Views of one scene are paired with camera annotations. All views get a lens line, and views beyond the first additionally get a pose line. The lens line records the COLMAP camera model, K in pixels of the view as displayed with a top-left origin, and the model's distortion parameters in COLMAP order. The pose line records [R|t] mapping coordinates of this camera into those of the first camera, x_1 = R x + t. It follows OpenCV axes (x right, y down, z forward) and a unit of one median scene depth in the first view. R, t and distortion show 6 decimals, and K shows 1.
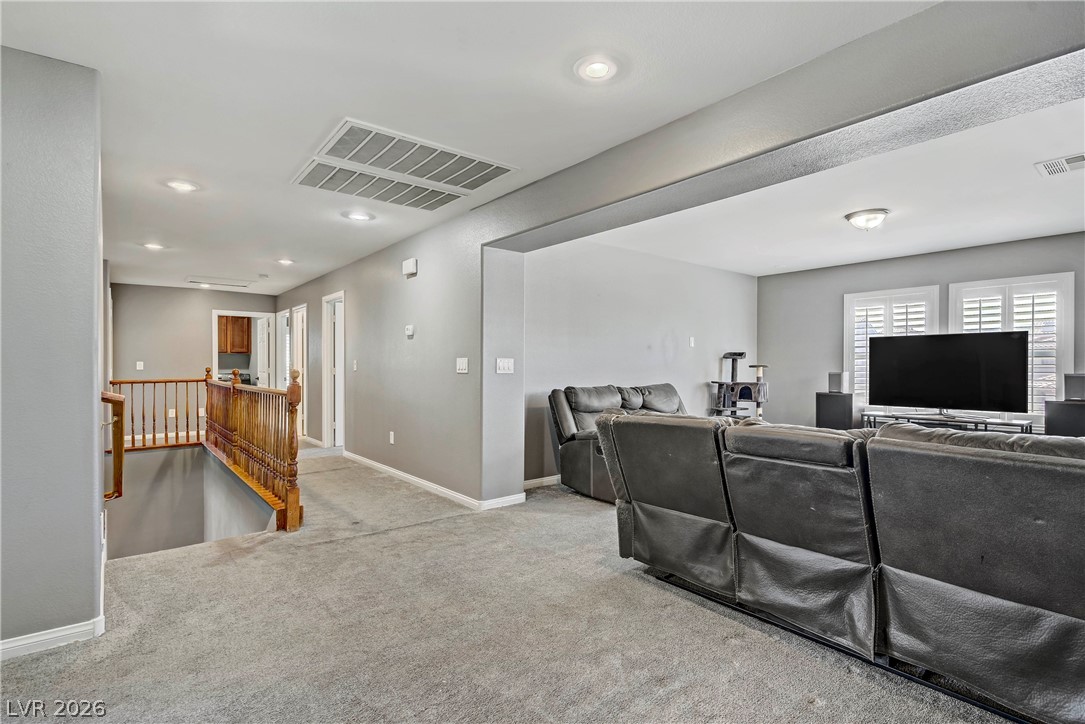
lens RADIAL K [[522.5, 0, 547.4], [0, 522.5, 362.0], [0, 0, 1]] dist [-0.001437, 0.000141]
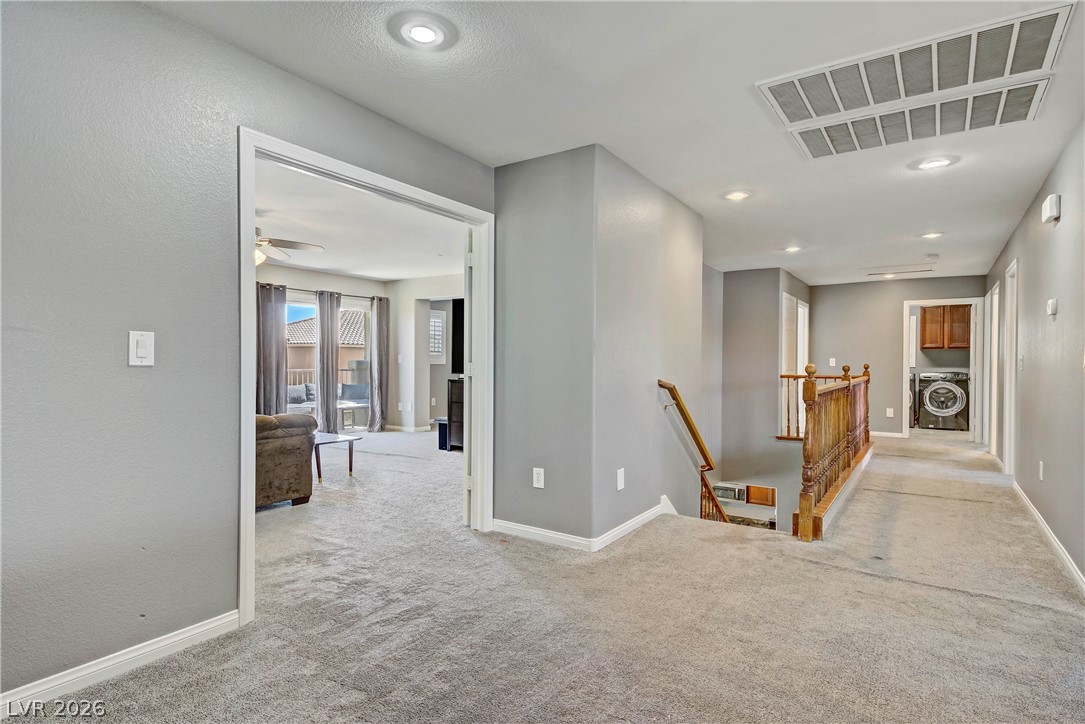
lens RADIAL K [[575.4, 0, 542.5], [0, 575.4, 362.0], [0, 0, 1]] dist [0.012205, -0.001862]
pose [[0.275593, 0.006714, -0.961251, 0.355202], [-0.004216, 0.999974, 0.005776, 0.006685], [0.961265, 0.002461, 0.275614, 0.278253]]
